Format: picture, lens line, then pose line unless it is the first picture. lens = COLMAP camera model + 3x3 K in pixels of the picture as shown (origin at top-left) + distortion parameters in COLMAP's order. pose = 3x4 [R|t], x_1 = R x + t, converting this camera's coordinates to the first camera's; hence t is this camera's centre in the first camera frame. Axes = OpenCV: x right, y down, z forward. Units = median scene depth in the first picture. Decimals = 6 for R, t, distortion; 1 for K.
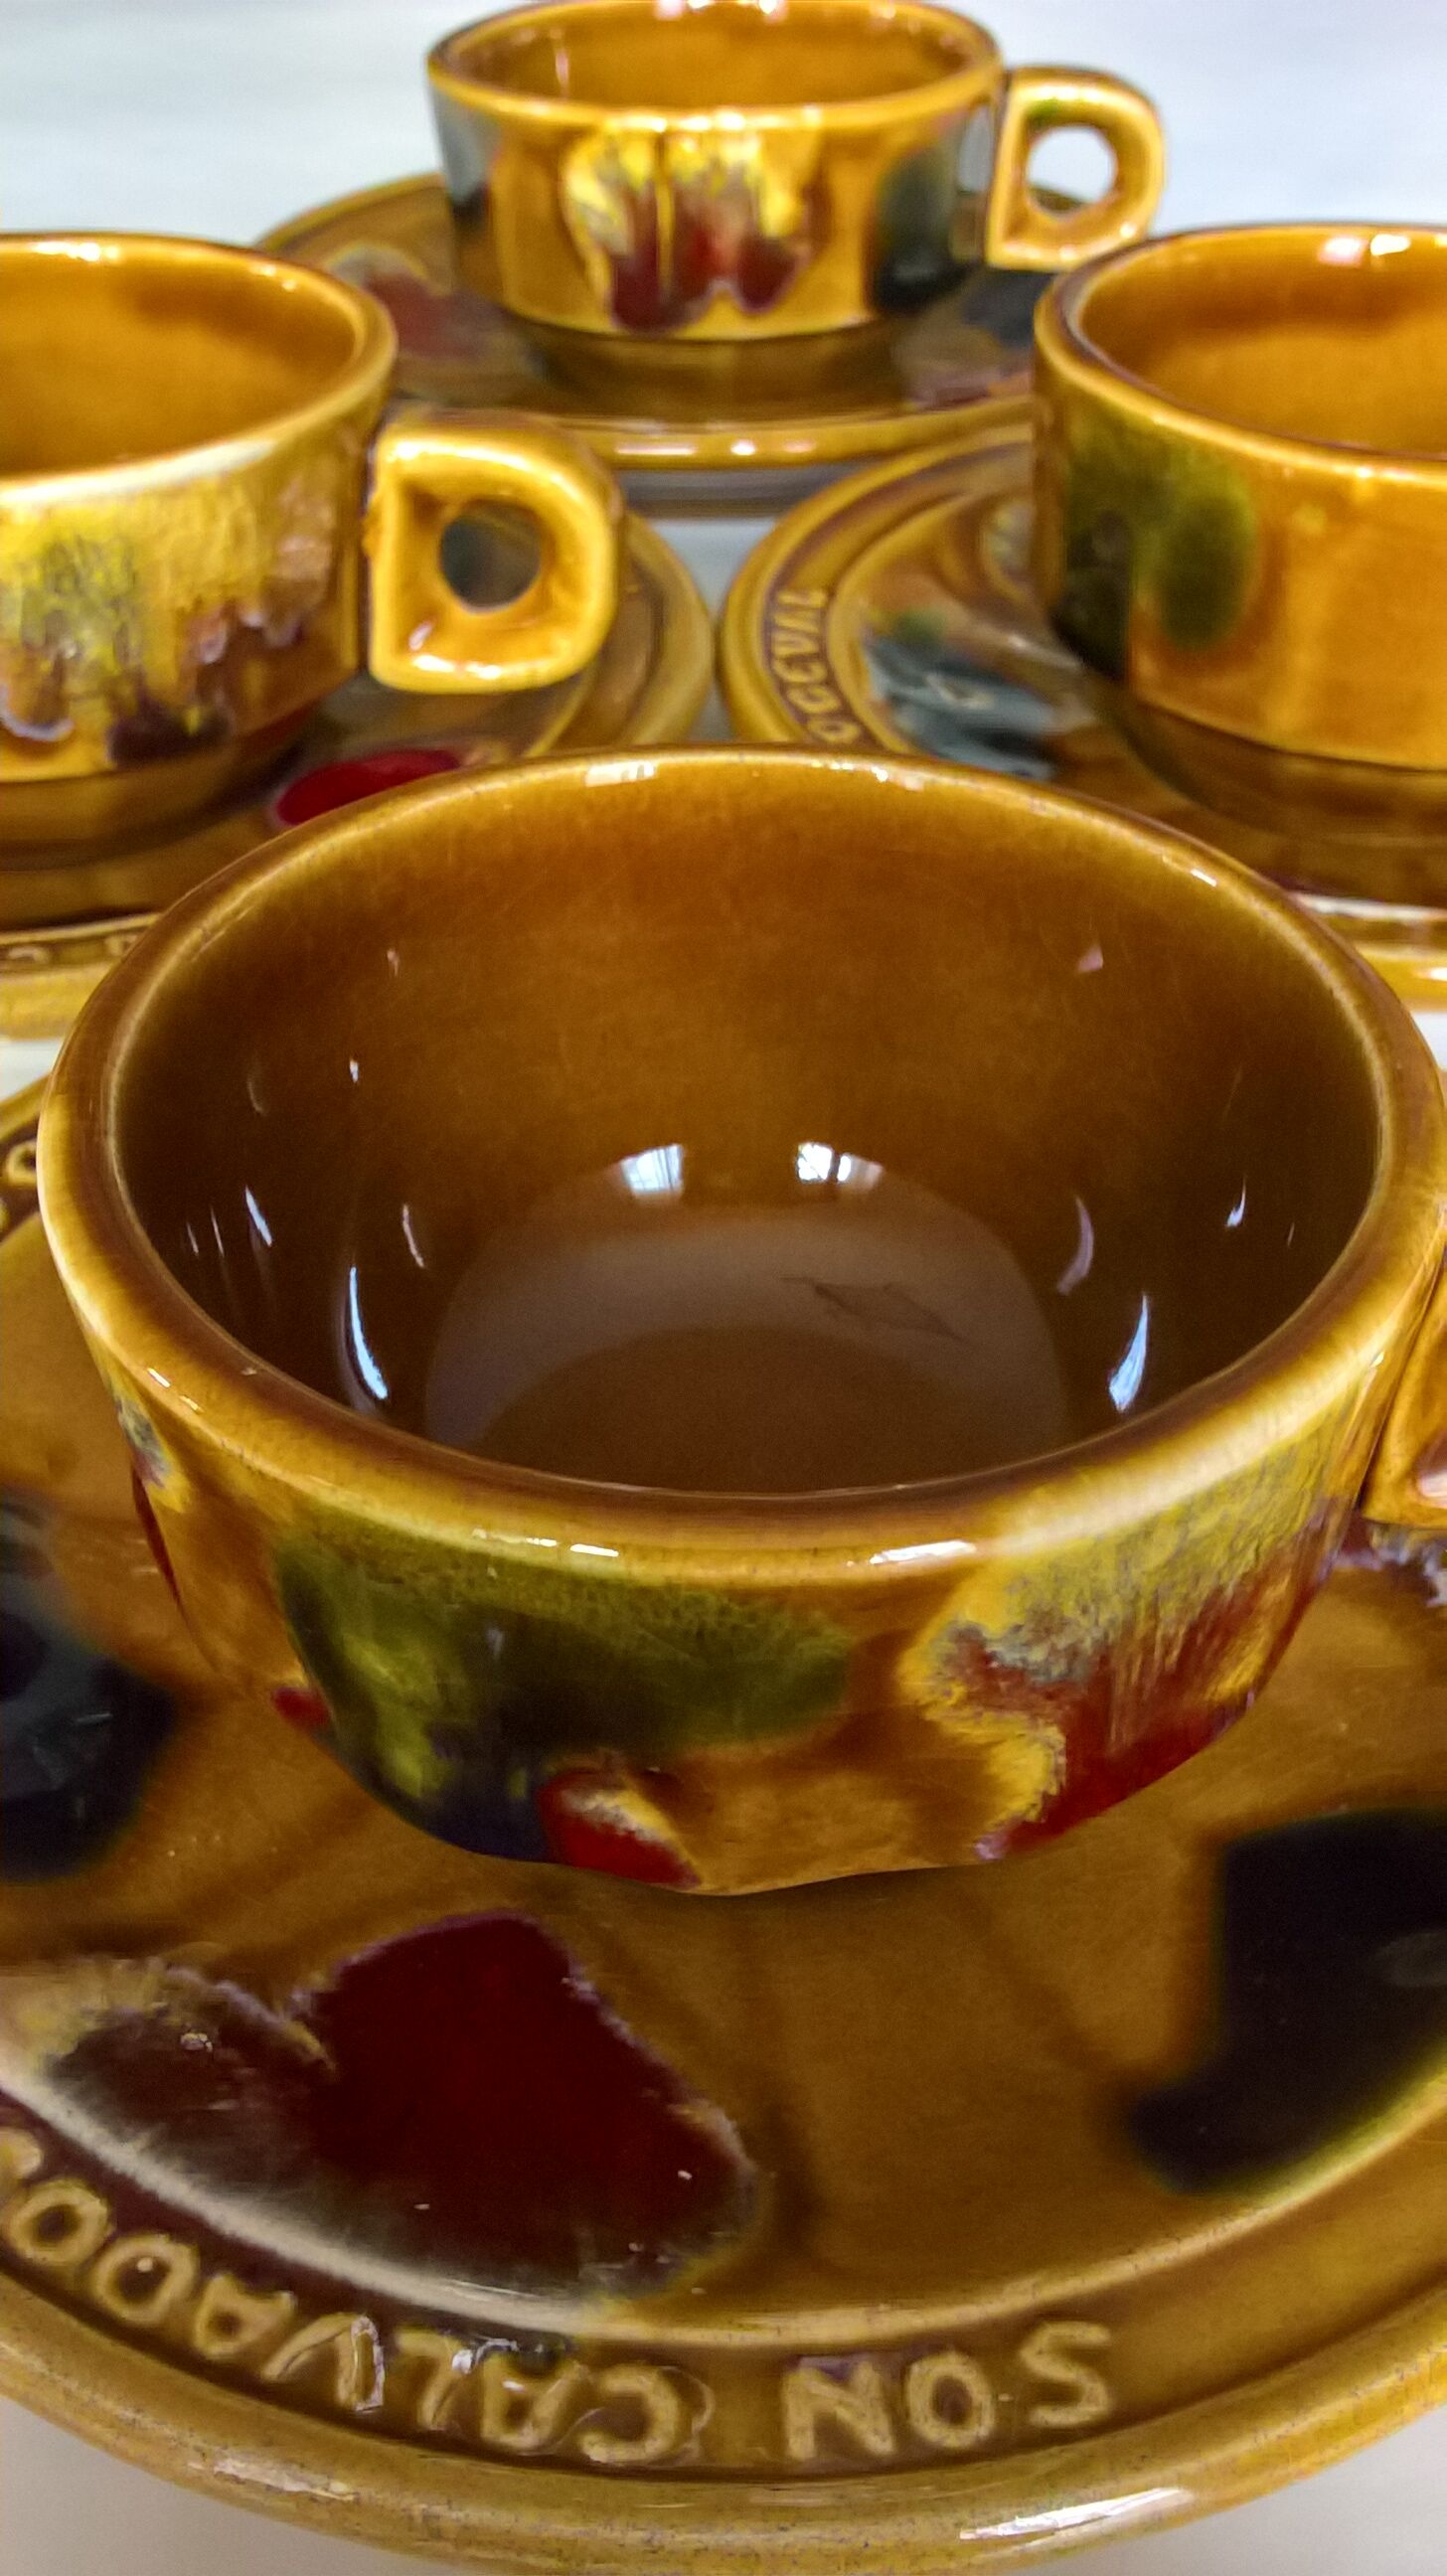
lens RADIAL K [[2267.4, 0, 723.5], [0, 2267.4, 1288.0], [0, 0, 1]] dist [0.009703, 0.002288]
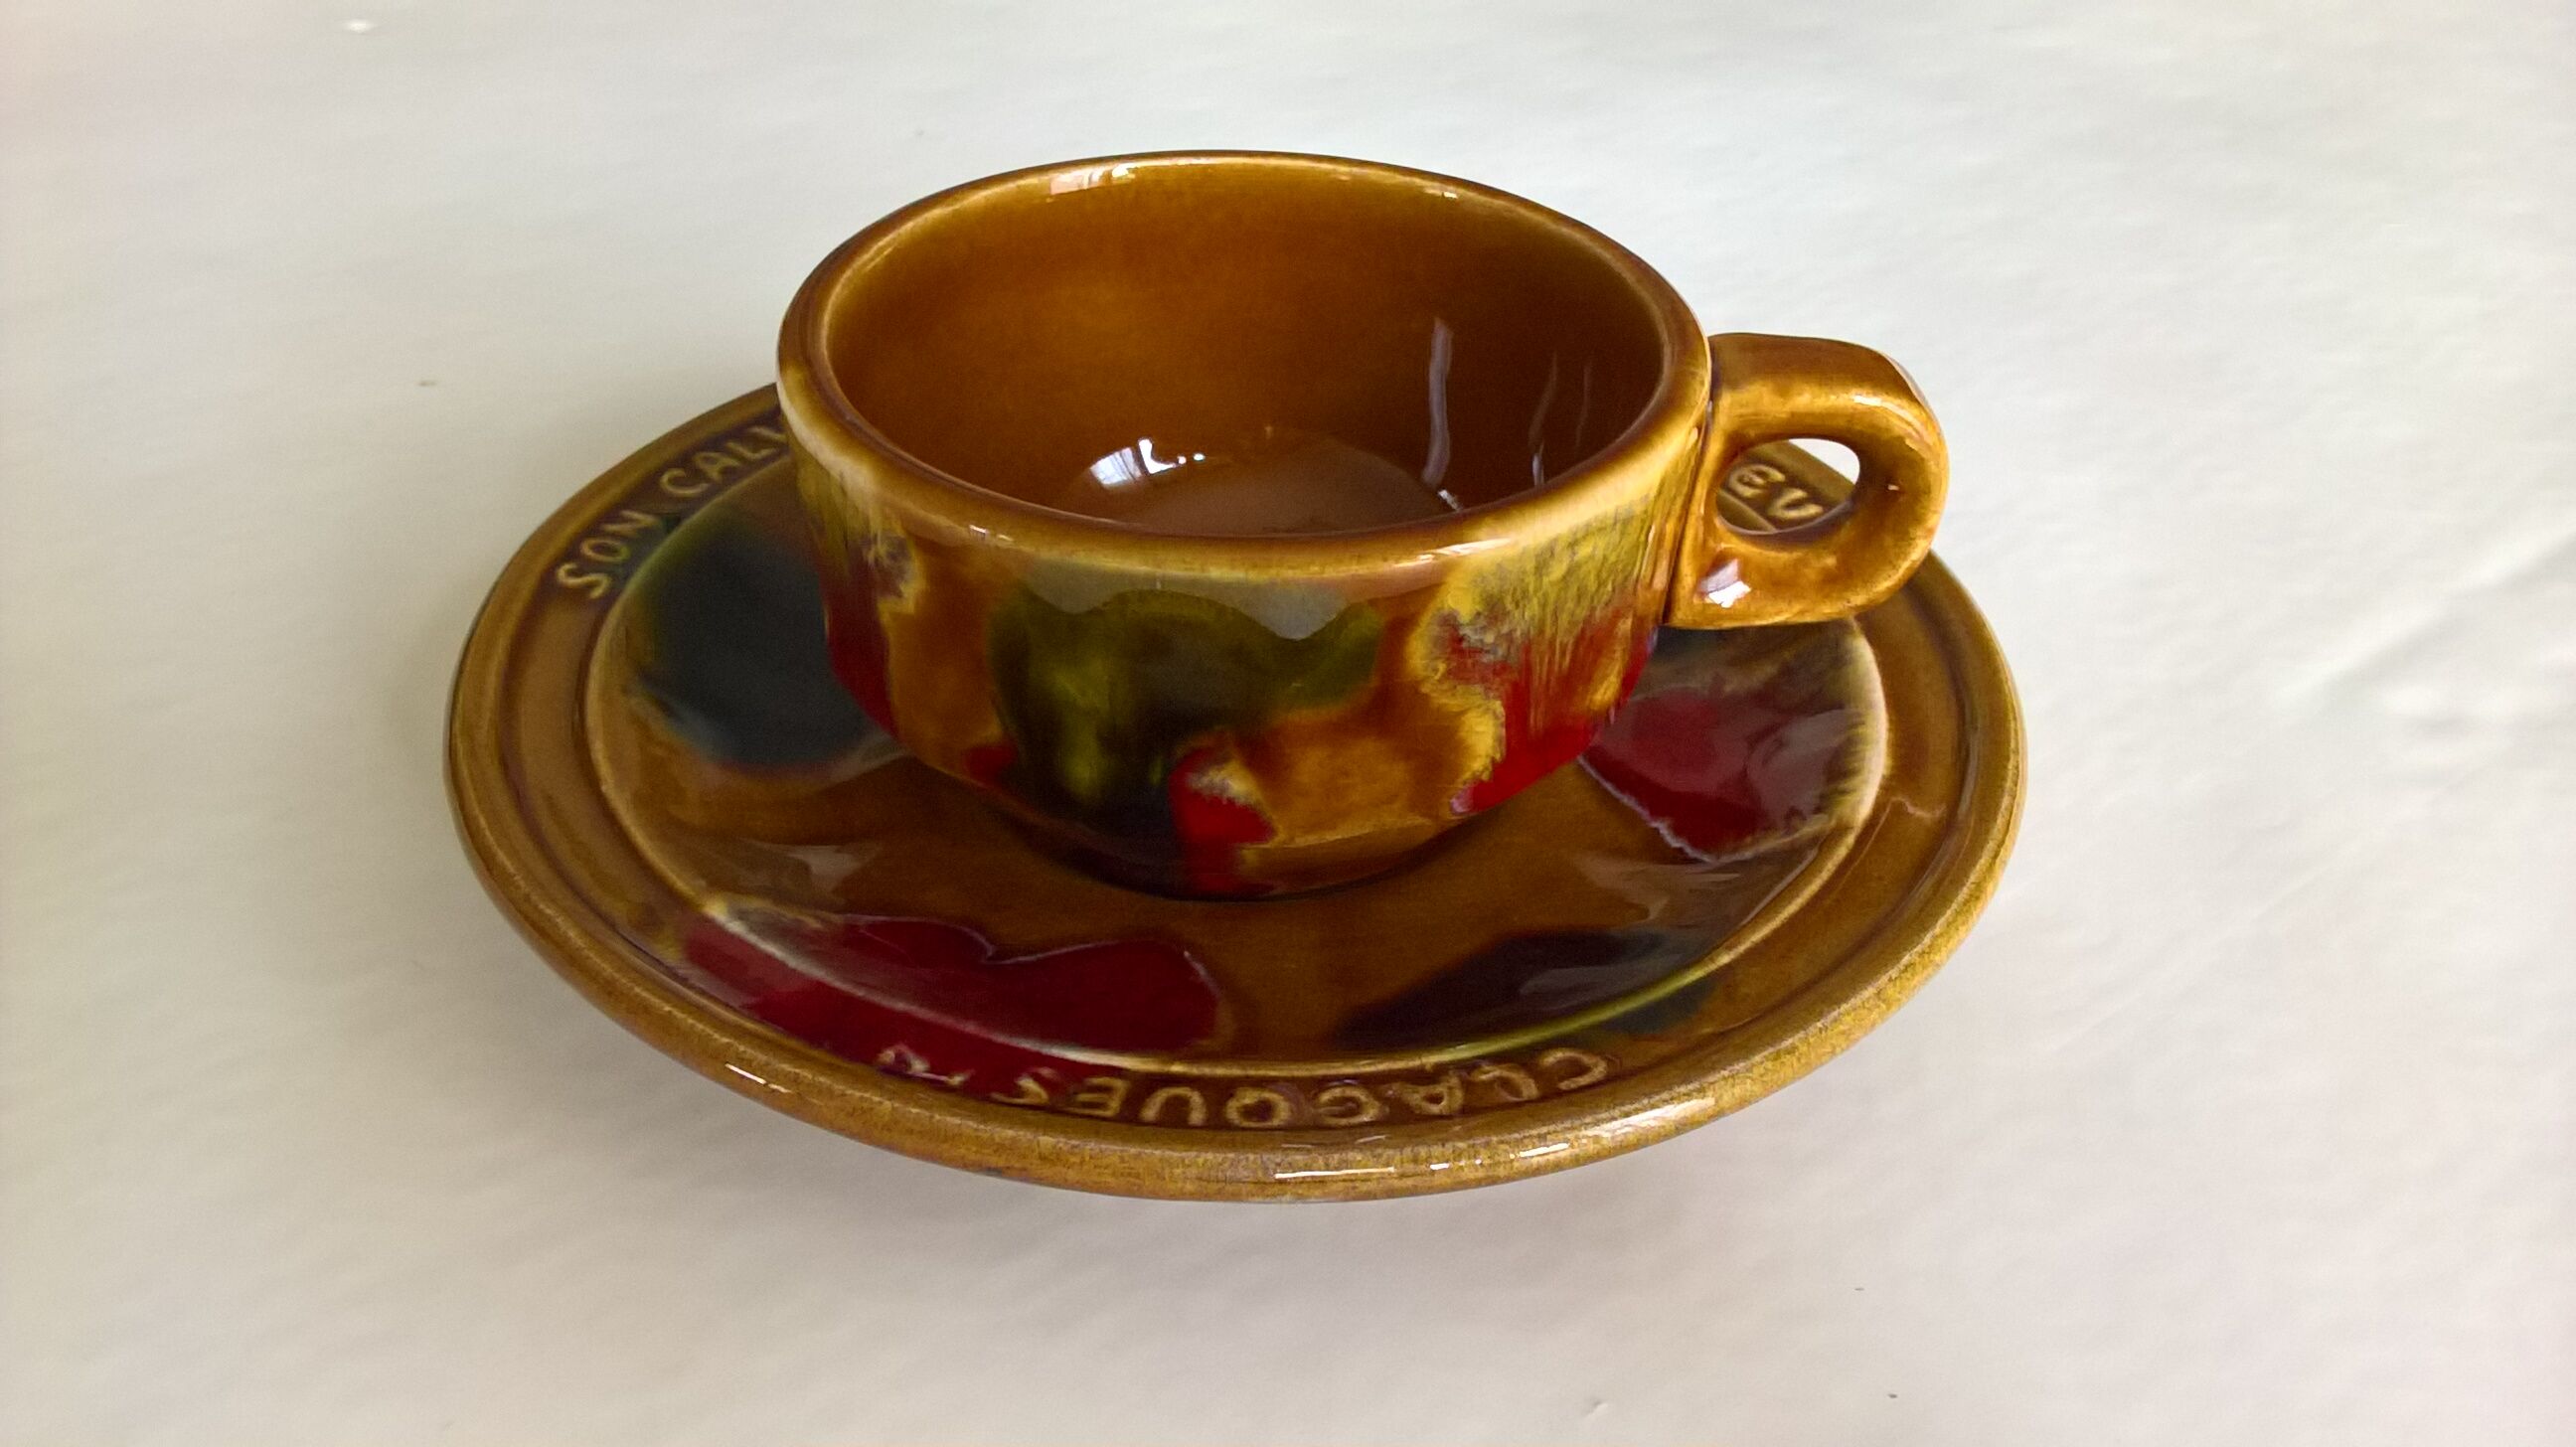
lens RADIAL K [[2267.4, 0, 1288.0], [0, 2267.4, 723.5], [0, 0, 1]] dist [0.009703, 0.002288]
pose [[0.988184, -0.065944, 0.138362, -0.194759], [0.076379, 0.994511, -0.071513, 0.277876], [-0.132887, 0.081236, 0.987796, -0.477783]]
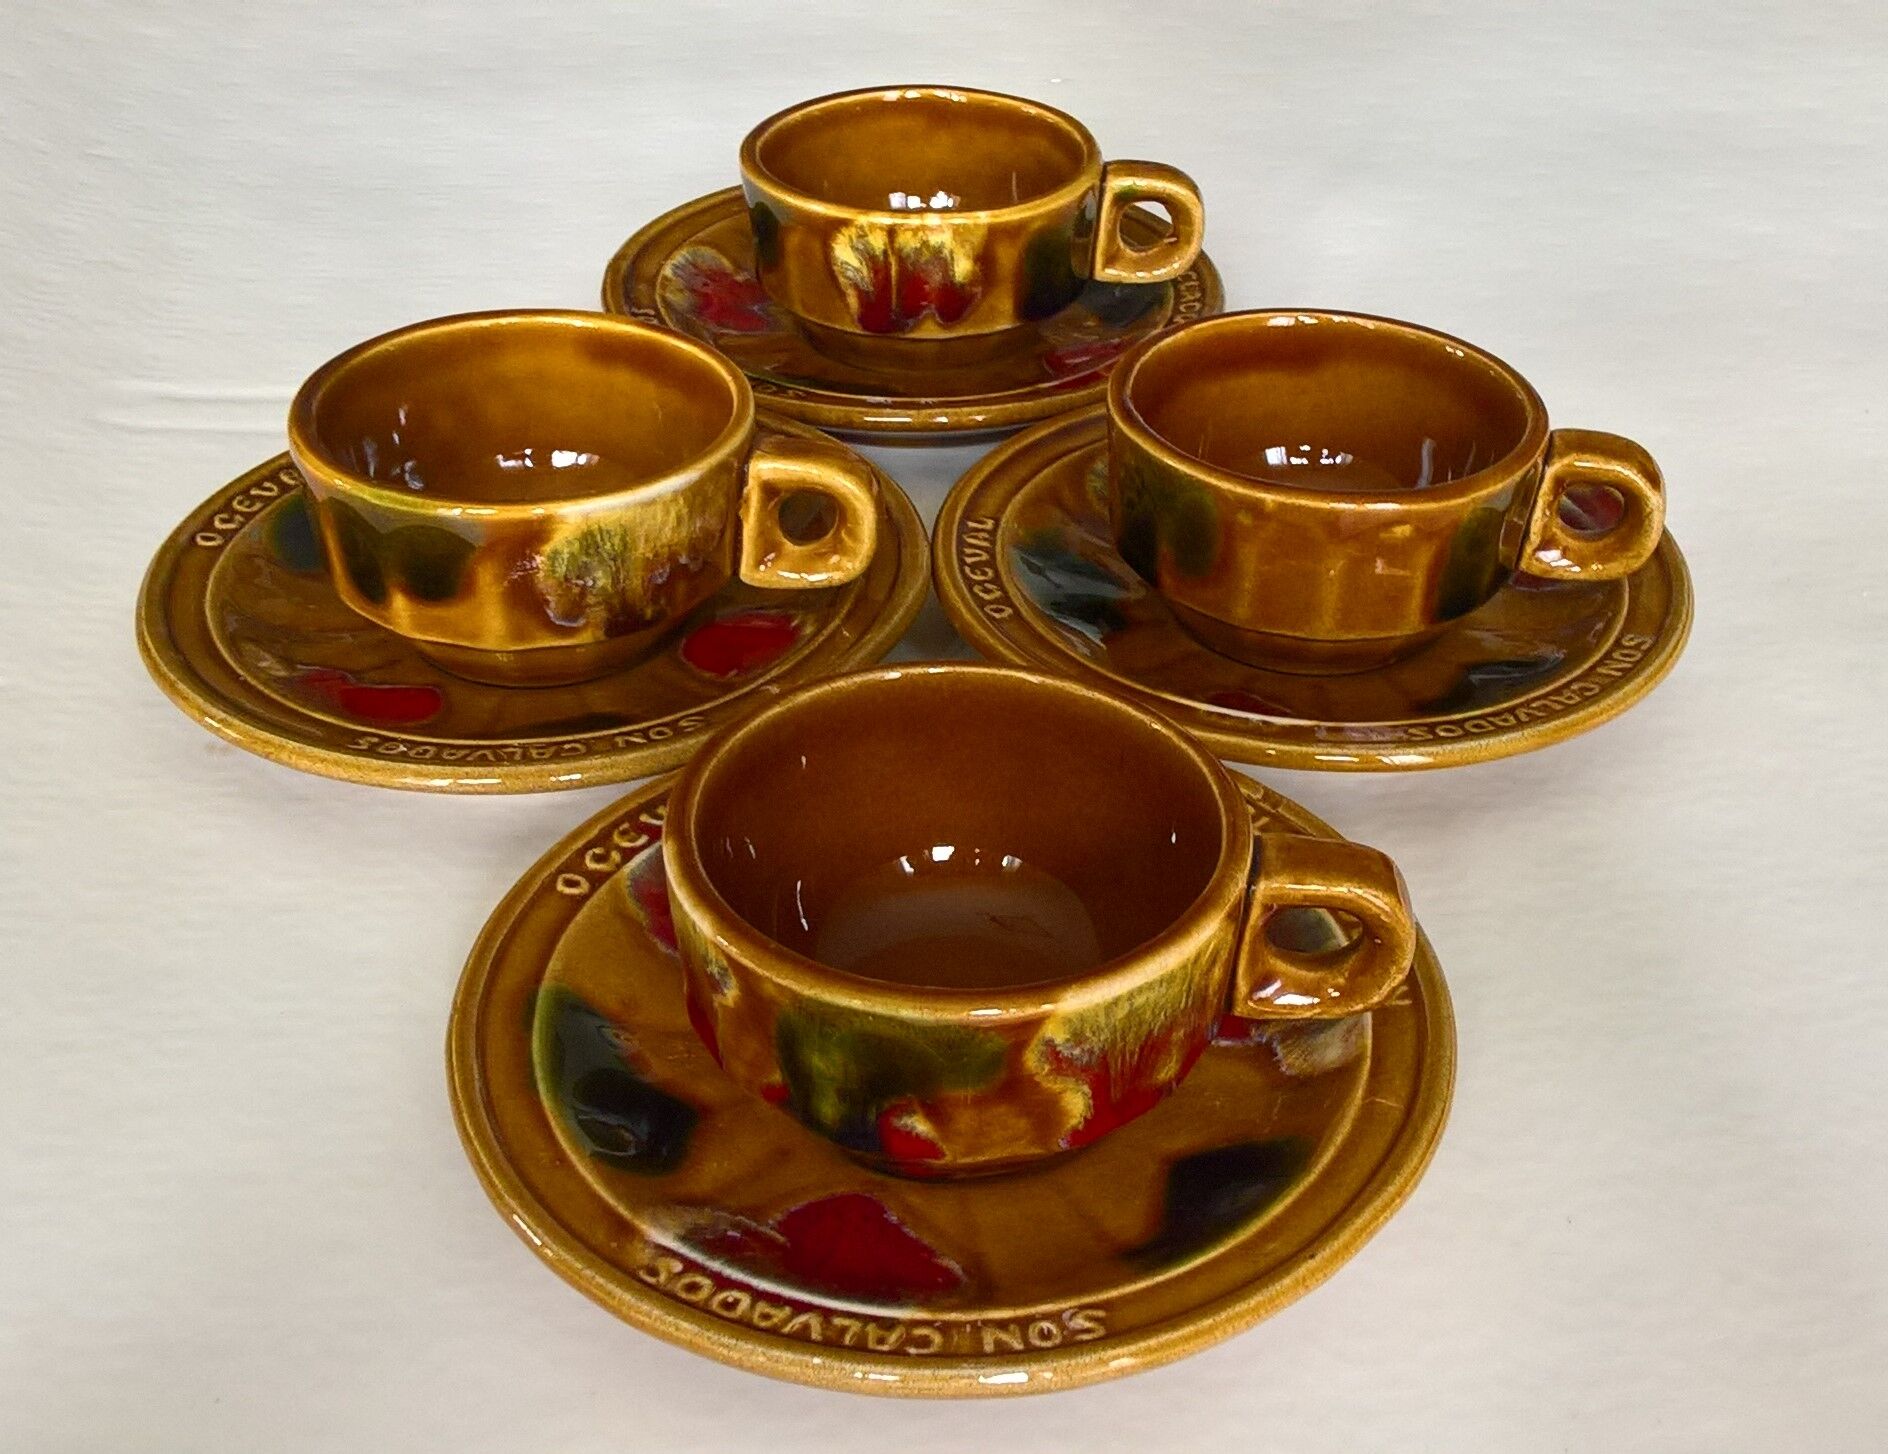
lens RADIAL K [[2257.5, 0, 1003.1], [0, 2257.5, 726.9], [0, 0, 1]] dist [0.014328, 0.008353]
pose [[0.998932, -0.004780, 0.045954, -0.054455], [0.009240, 0.995210, -0.097325, 0.035379], [-0.045269, 0.097646, 0.994191, -1.379489]]
